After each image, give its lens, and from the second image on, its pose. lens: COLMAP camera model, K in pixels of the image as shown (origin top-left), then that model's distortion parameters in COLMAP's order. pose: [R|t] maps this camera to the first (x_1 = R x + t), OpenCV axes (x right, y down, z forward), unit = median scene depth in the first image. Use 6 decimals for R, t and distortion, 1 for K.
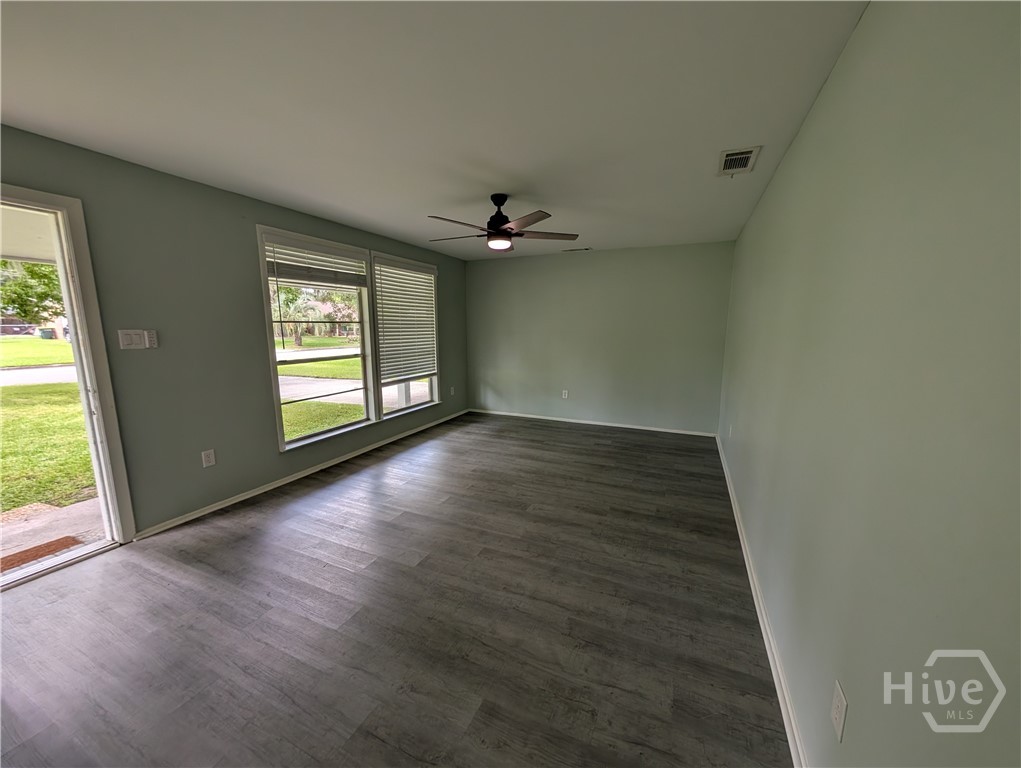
lens RADIAL K [[388.5, 0, 513.6], [0, 388.5, 386.7], [0, 0, 1]] dist [-0.000237, -0.000043]
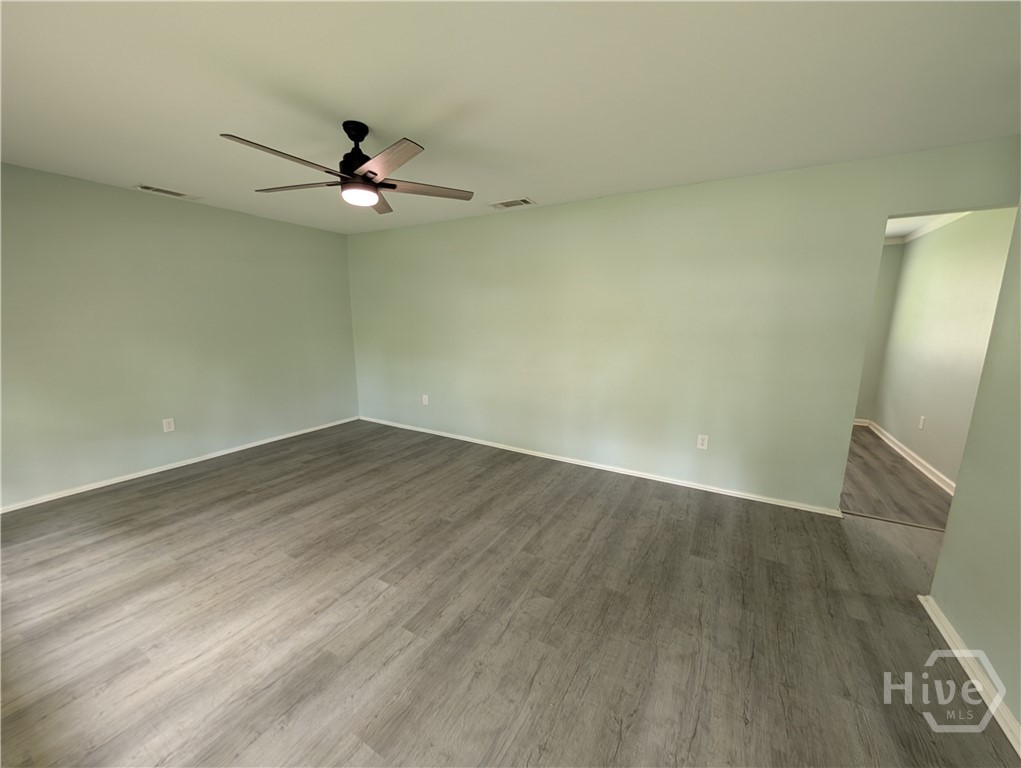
lens RADIAL K [[388.5, 0, 513.6], [0, 388.5, 386.7], [0, 0, 1]] dist [-0.000237, -0.000043]
pose [[0.099397, -0.178507, 0.978905, -0.631816], [0.149985, 0.975225, 0.162607, -0.090823], [-0.983679, 0.130658, 0.123708, 0.571645]]
